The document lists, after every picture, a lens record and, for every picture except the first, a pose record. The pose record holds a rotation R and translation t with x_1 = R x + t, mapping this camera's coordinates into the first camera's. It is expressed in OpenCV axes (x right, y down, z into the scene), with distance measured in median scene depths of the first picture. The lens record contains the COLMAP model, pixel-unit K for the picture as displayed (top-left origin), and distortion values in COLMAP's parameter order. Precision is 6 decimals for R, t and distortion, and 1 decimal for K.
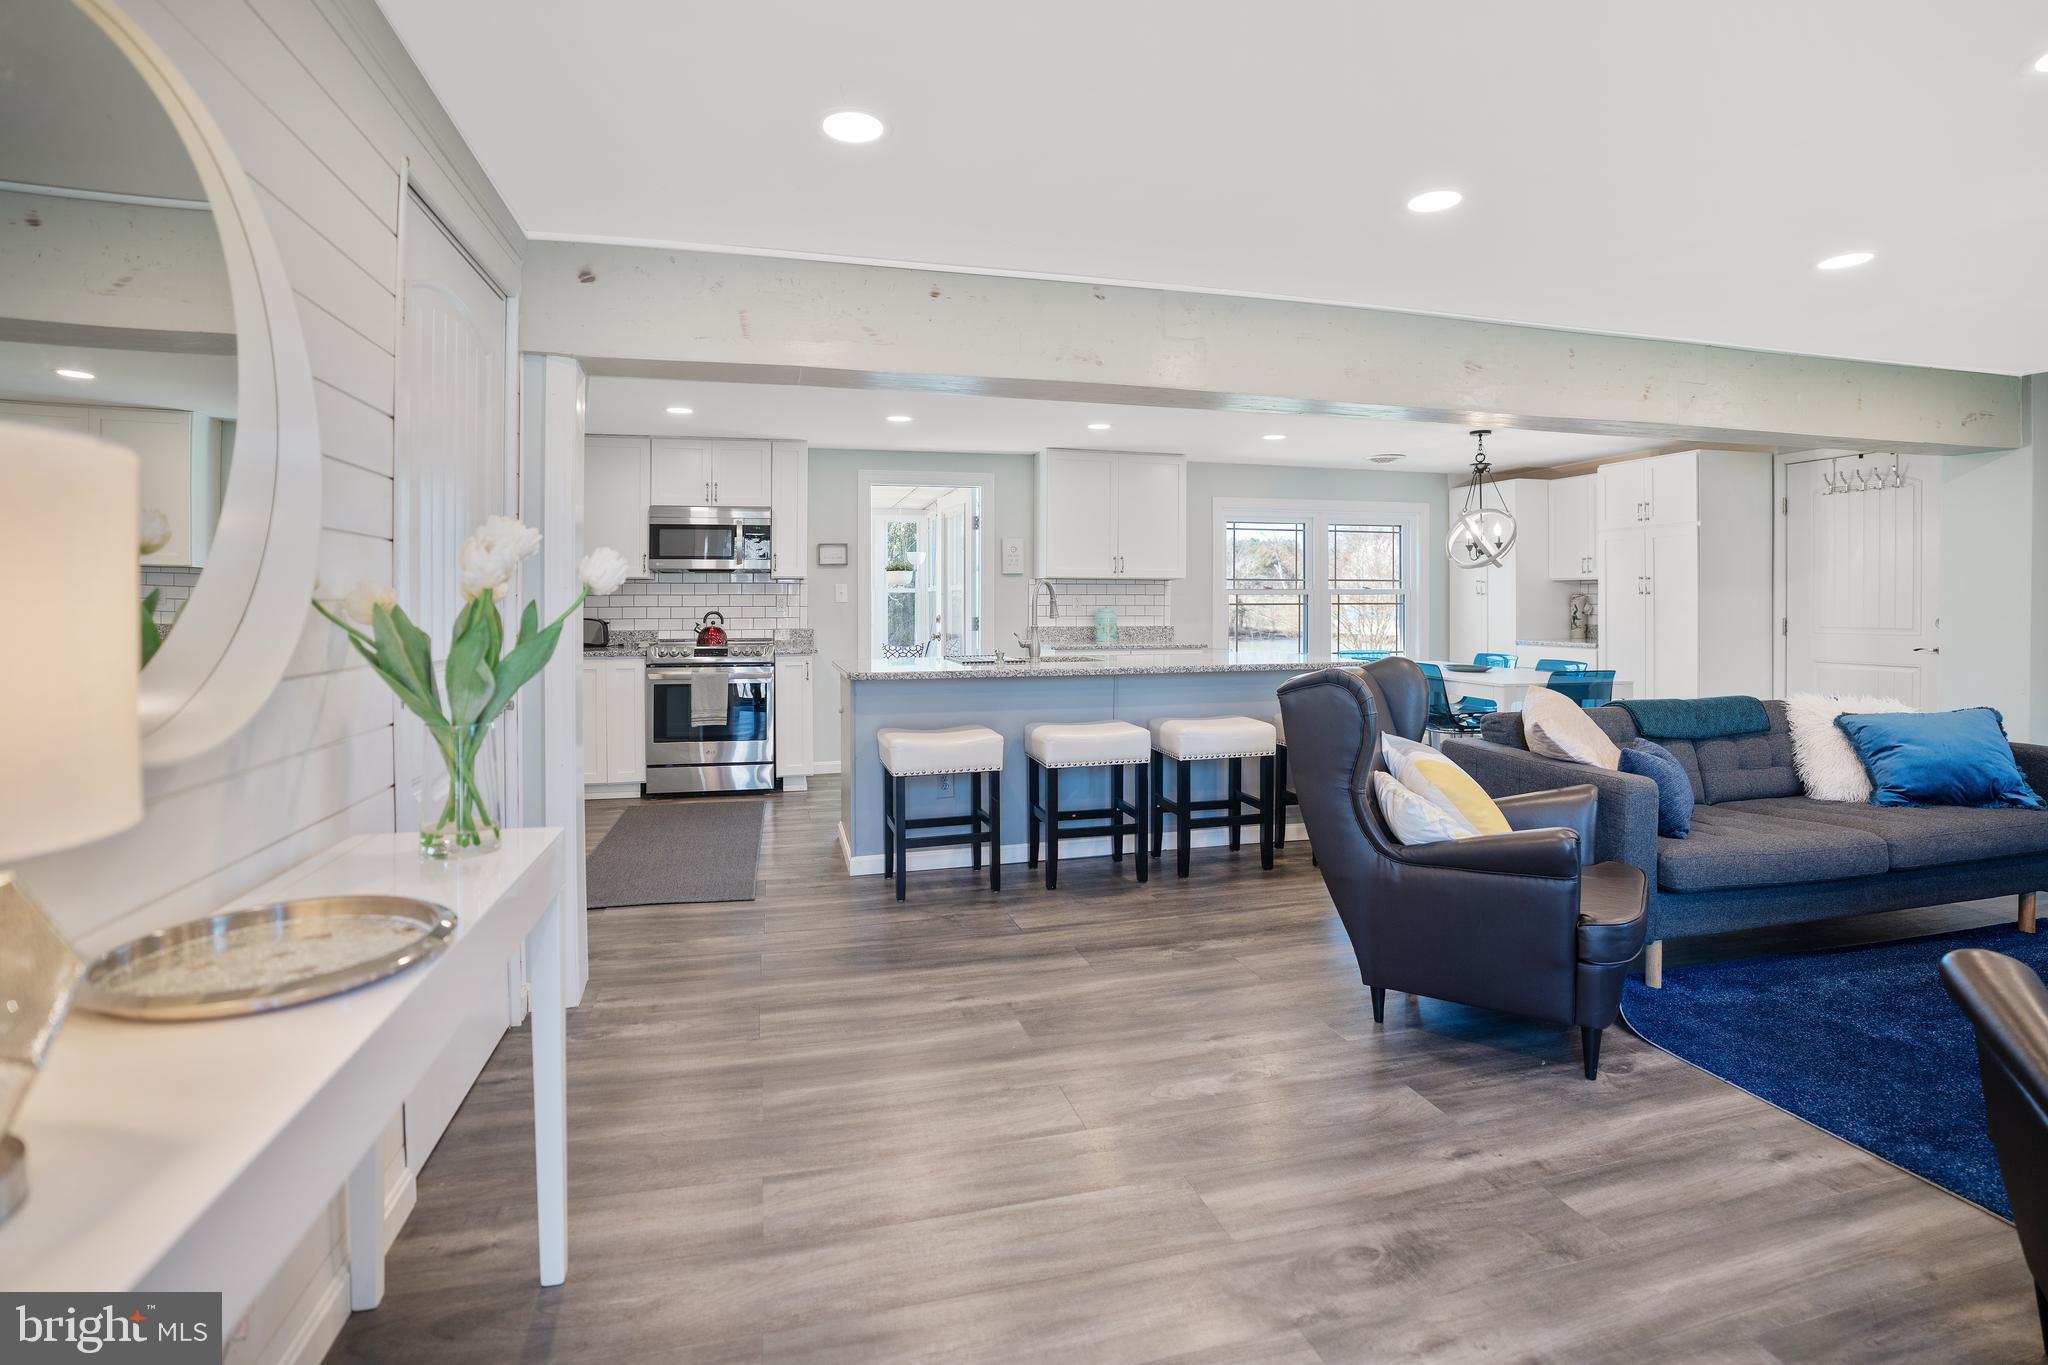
lens RADIAL K [[961.3, 0, 1028.3], [0, 961.3, 608.7], [0, 0, 1]] dist [-0.061458, 0.020578]
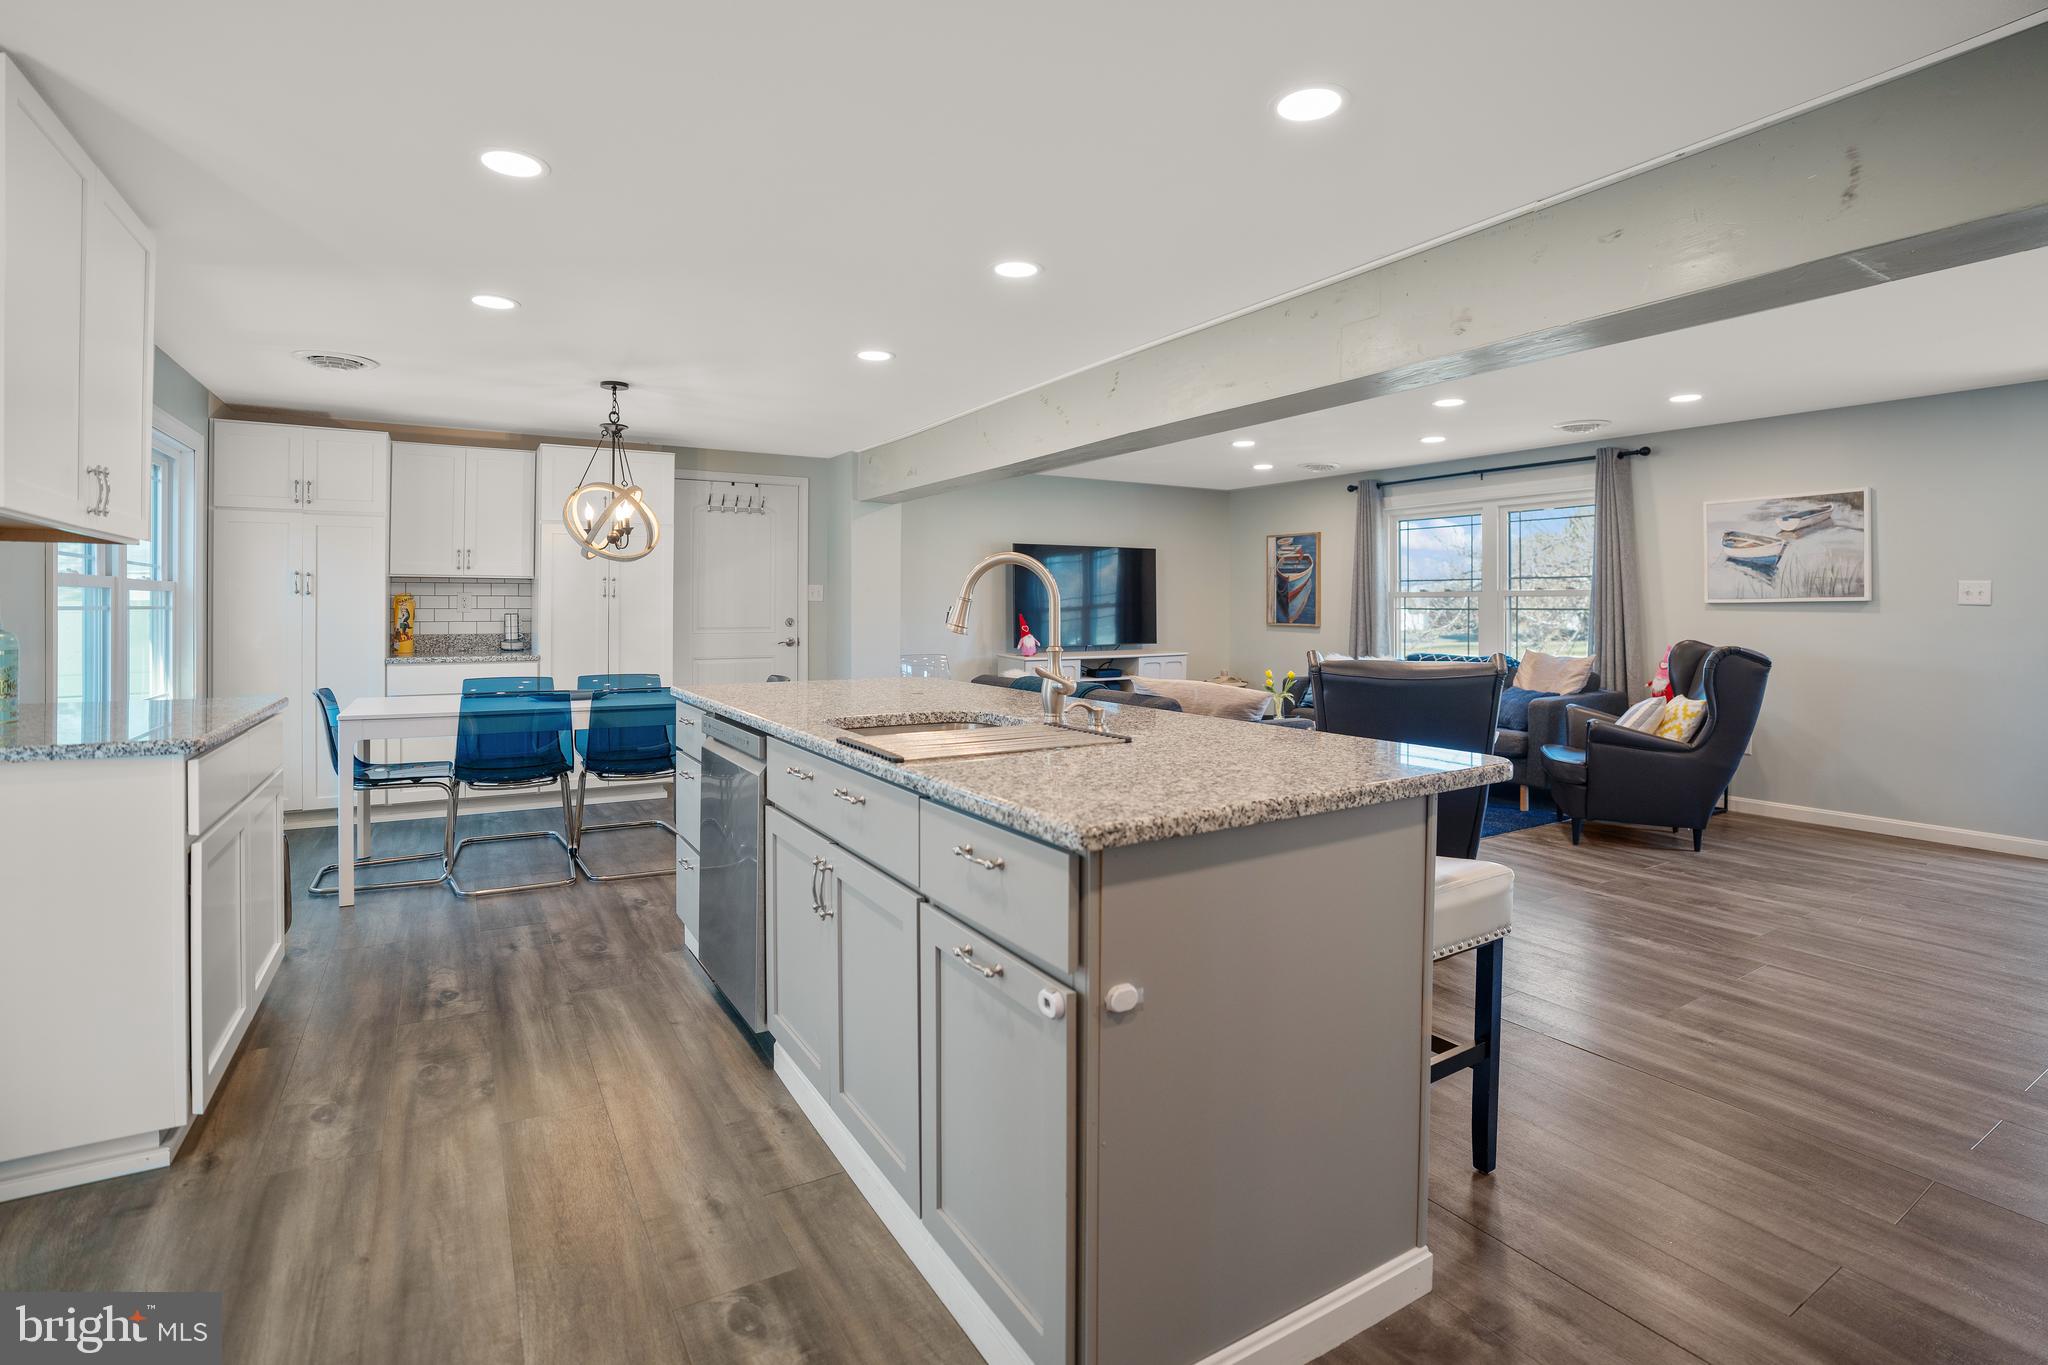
lens RADIAL K [[976.2, 0, 1017.7], [0, 976.2, 614.0], [0, 0, 1]] dist [-0.053540, 0.000160]
pose [[-0.274622, -0.003747, 0.961545, -0.344597], [0.005289, 0.999971, 0.005408, -0.002227], [-0.961538, 0.006571, -0.274595, 0.850335]]
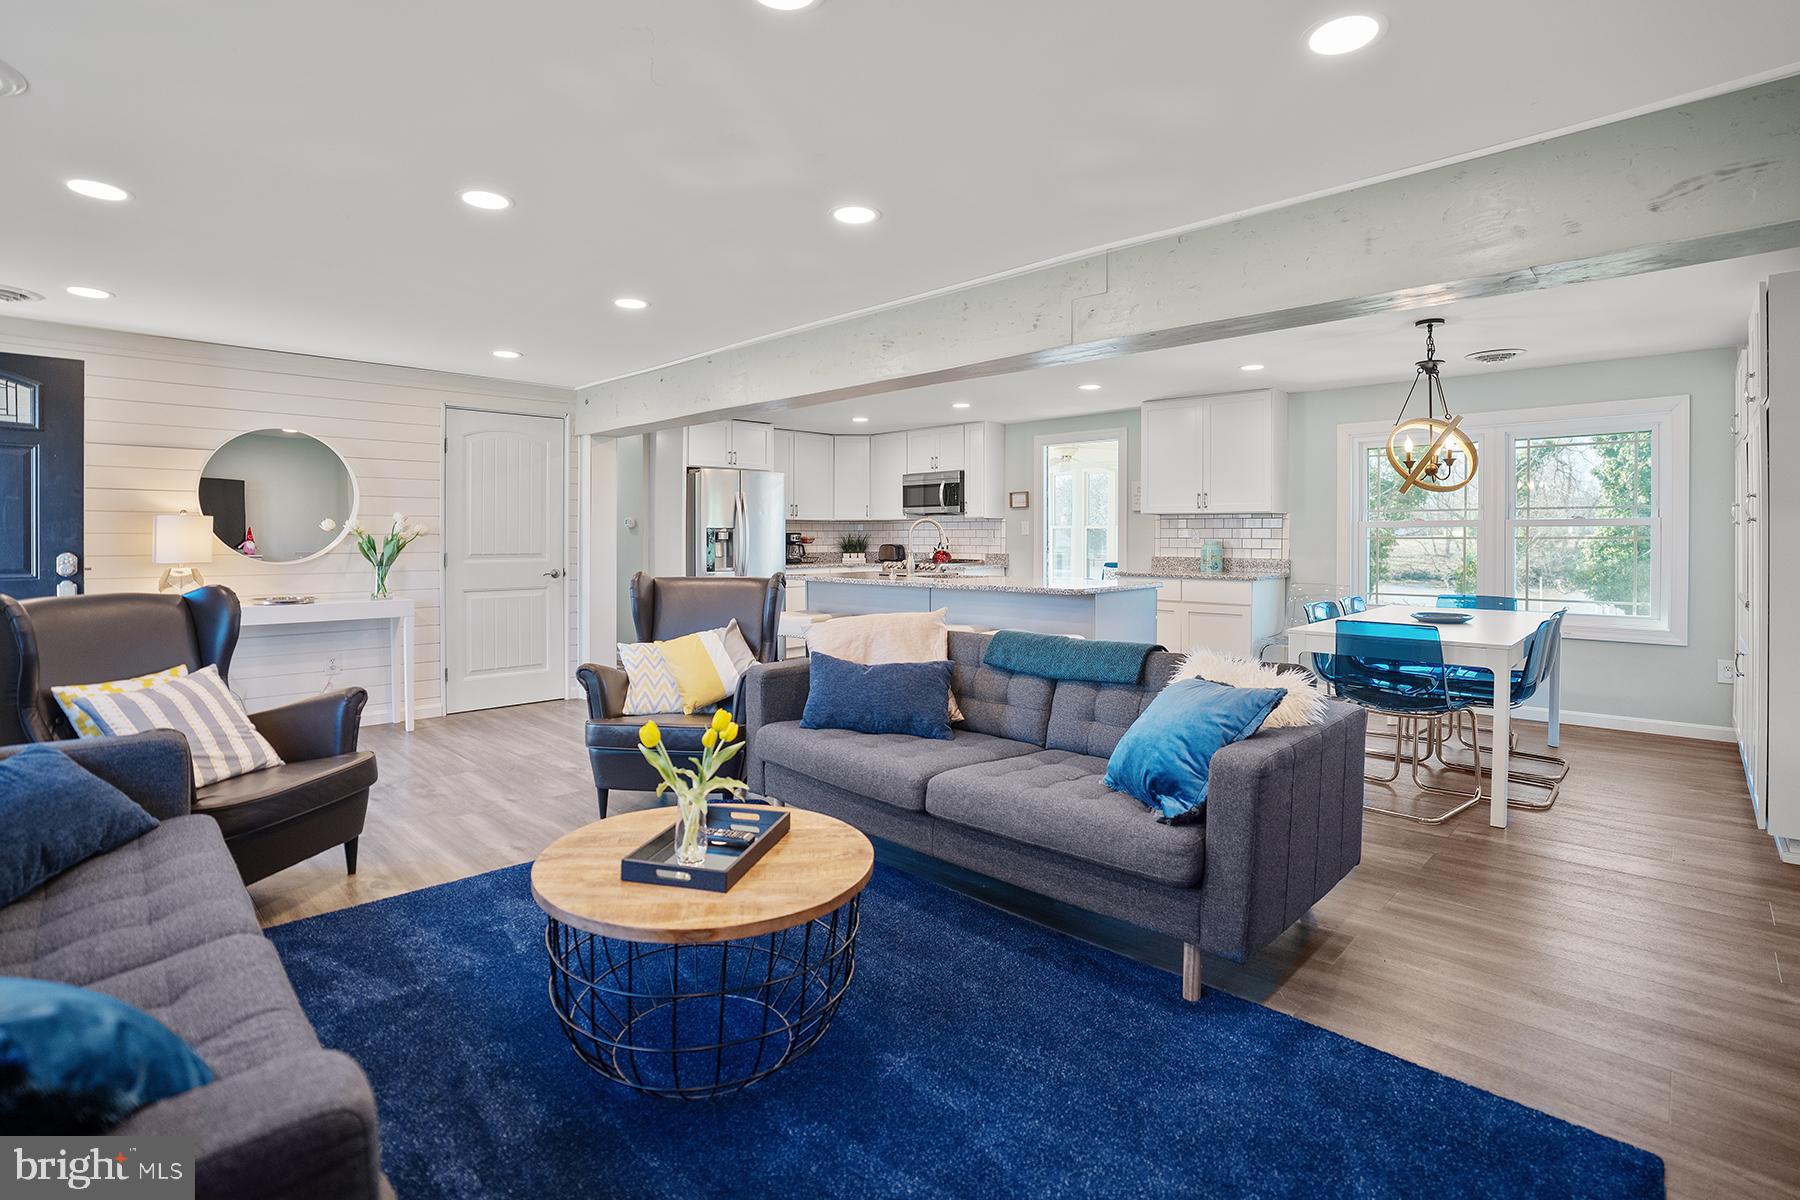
lens RADIAL K [[848.6, 0, 898.2], [0, 848.6, 548.1], [0, 0, 1]] dist [-0.066423, 0.022373]
pose [[0.511373, 0.015892, -0.859212, 0.794325], [-0.006911, 0.999873, 0.014380, -0.004043], [0.859331, -0.001415, 0.511417, 0.251567]]
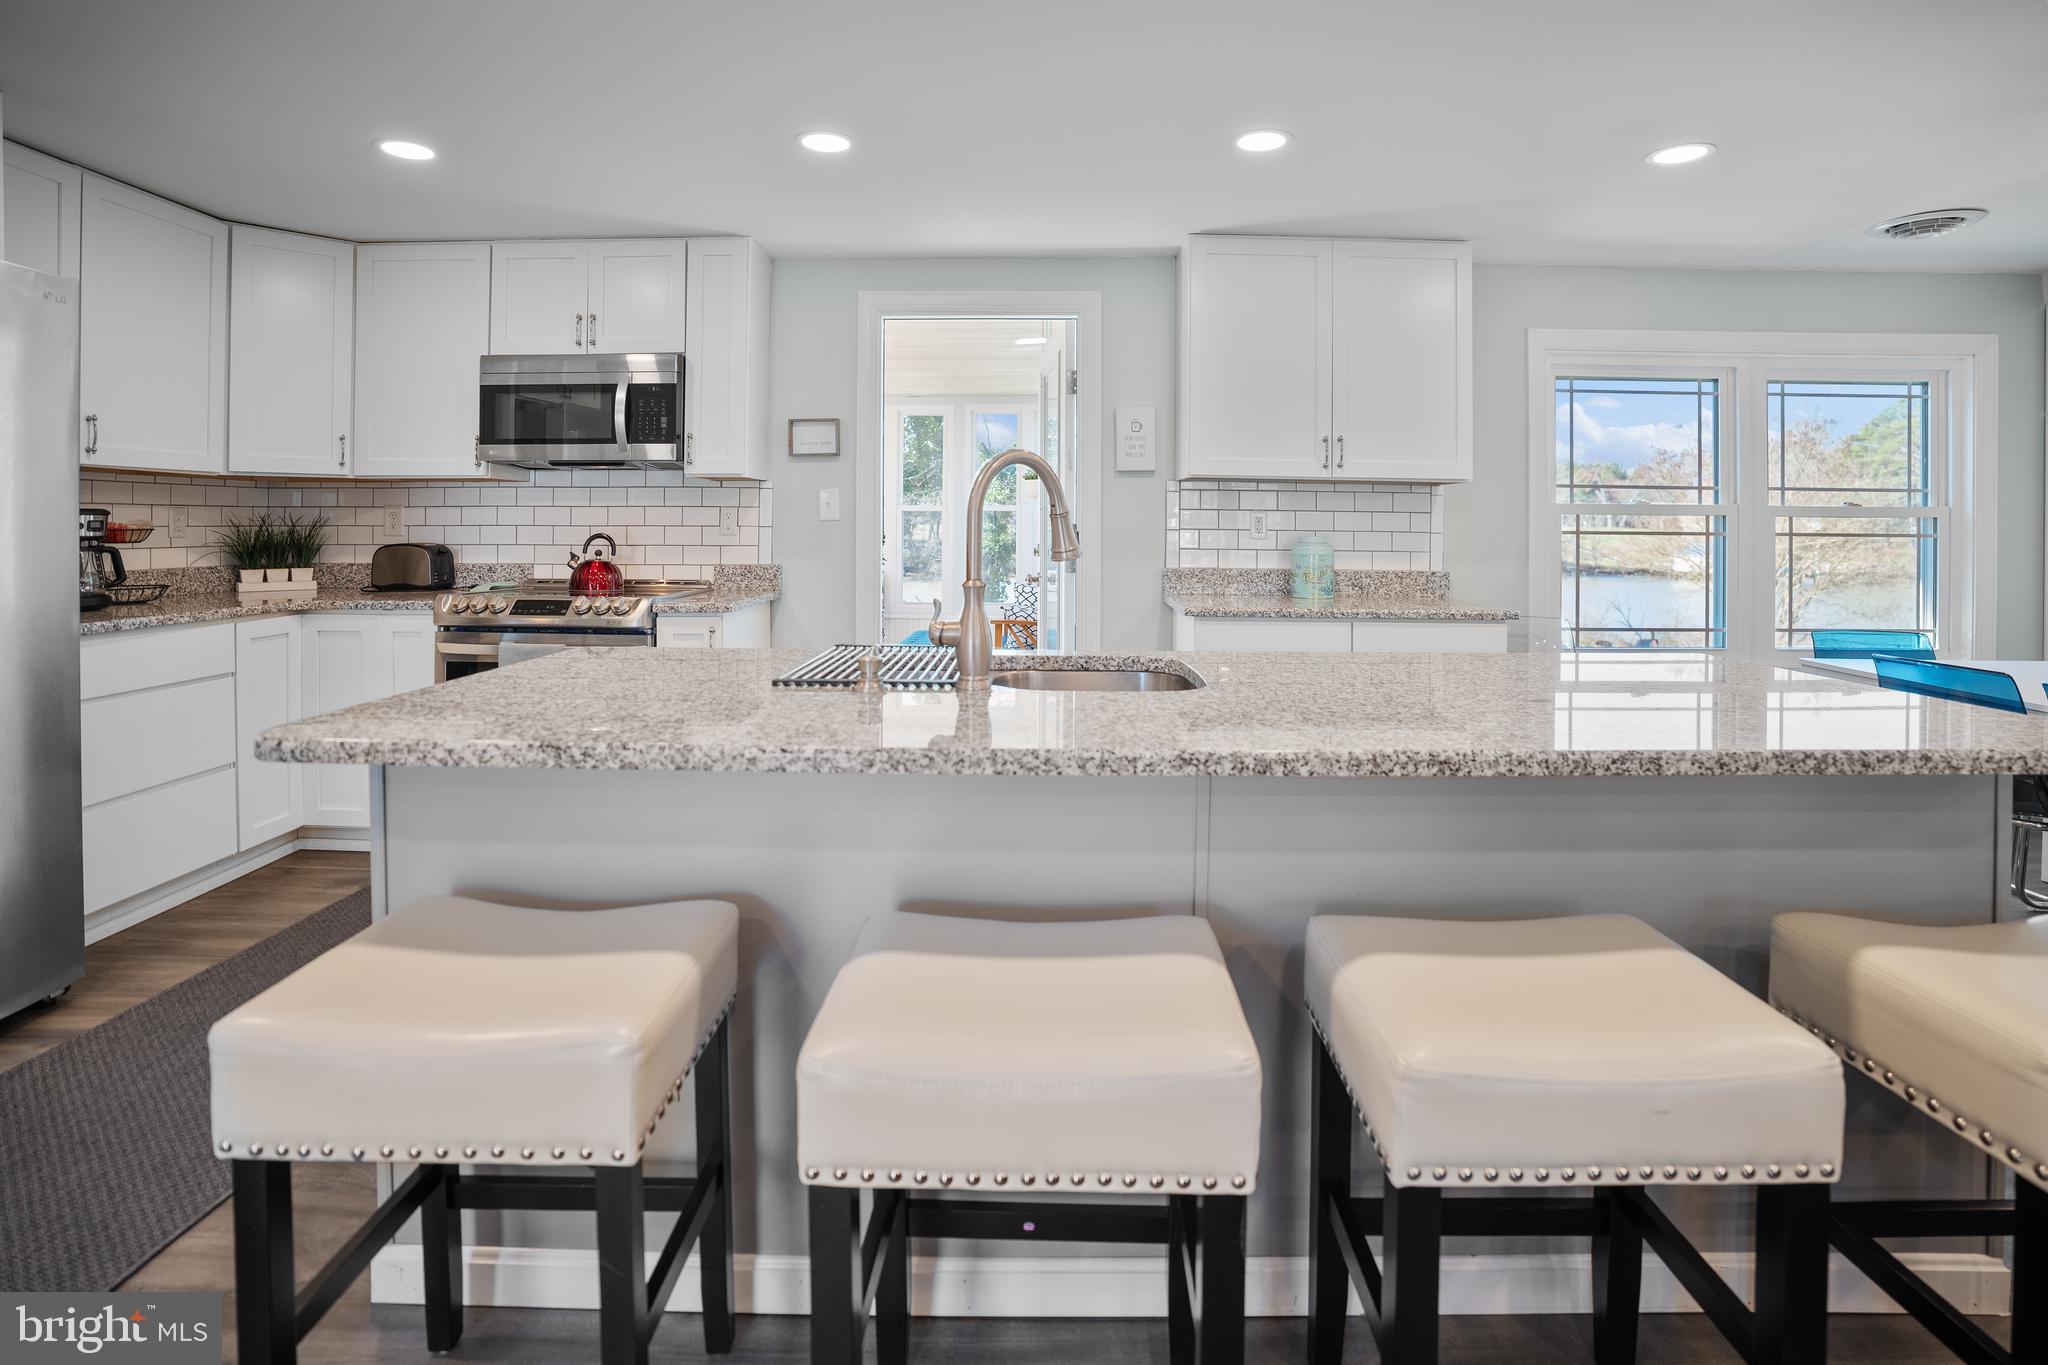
lens RADIAL K [[998.2, 0, 1032.1], [0, 998.2, 556.6], [0, 0, 1]] dist [-0.068708, 0.026559]
pose [[0.963532, 0.018070, -0.266981, 0.088471], [-0.011520, 0.999594, 0.026078, -0.002013], [0.267343, -0.022052, 0.963349, 0.489353]]
